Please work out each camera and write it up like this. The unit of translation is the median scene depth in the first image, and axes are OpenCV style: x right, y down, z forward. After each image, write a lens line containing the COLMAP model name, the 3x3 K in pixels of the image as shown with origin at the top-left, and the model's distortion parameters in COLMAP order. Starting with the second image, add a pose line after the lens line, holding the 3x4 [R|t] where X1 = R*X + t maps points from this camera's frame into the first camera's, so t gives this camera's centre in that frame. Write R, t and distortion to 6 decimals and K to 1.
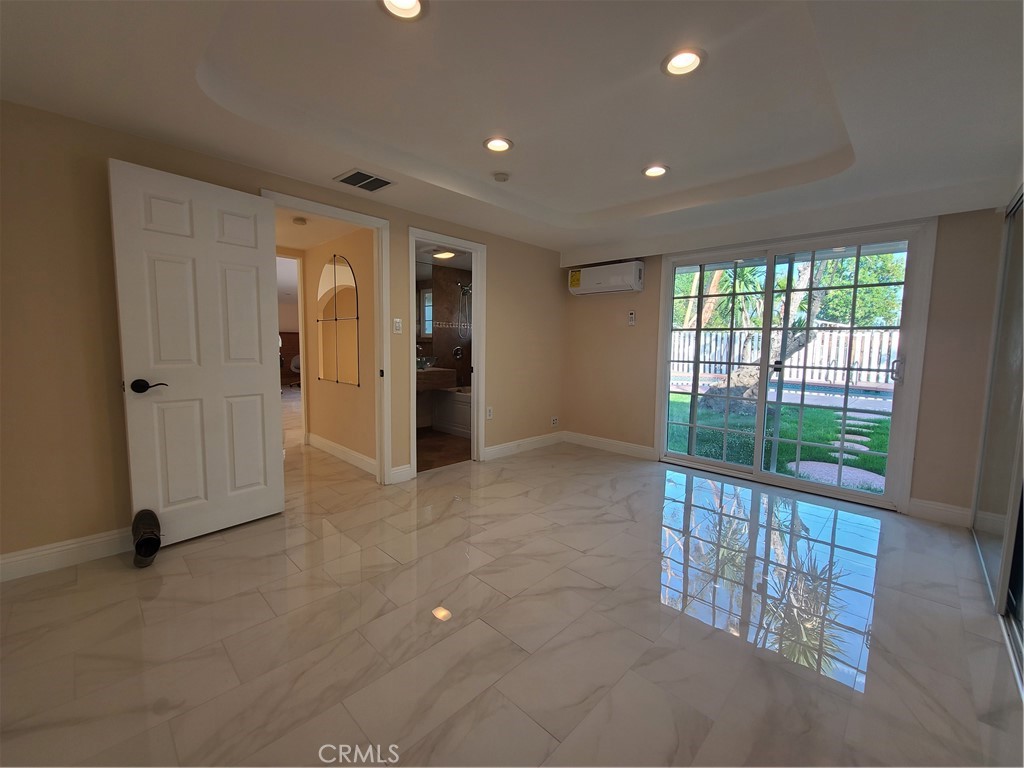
lens RADIAL K [[419.0, 0, 514.8], [0, 419.0, 382.8], [0, 0, 1]] dist [-0.001066, -0.001128]
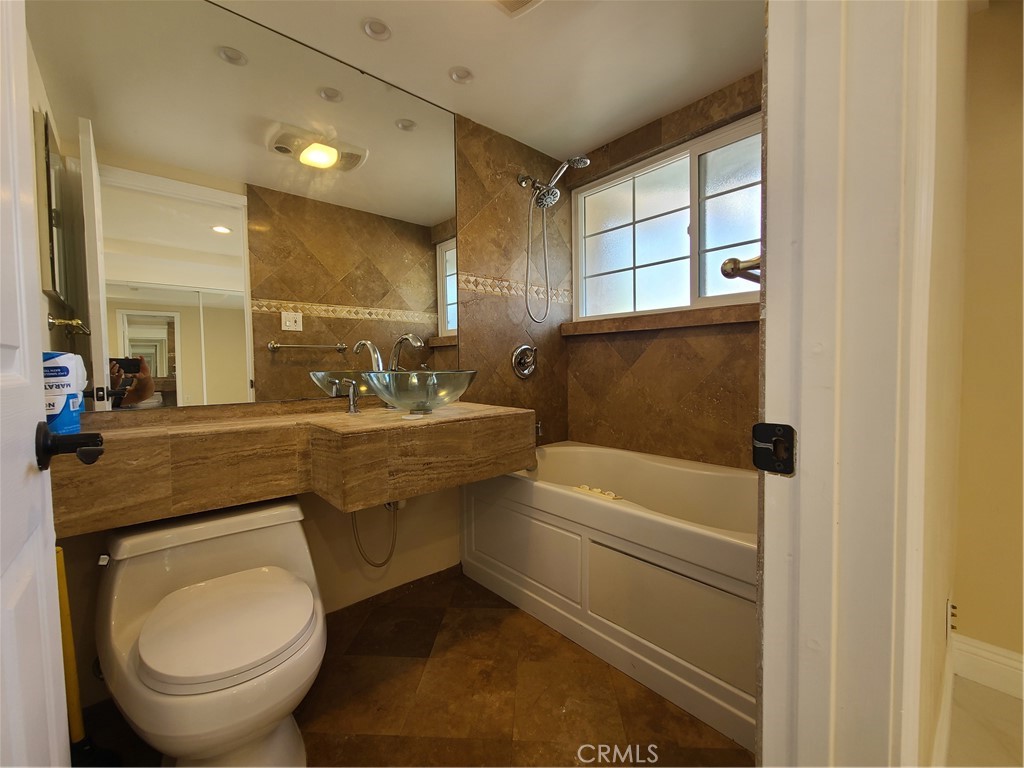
lens RADIAL K [[419.0, 0, 512.1], [0, 419.0, 383.2], [0, 0, 1]] dist [-0.001066, -0.001128]
pose [[0.996156, -0.025999, -0.083646, -0.116609], [0.022003, 0.998589, -0.048339, -0.033310], [0.084784, 0.046313, 0.995322, 0.622471]]
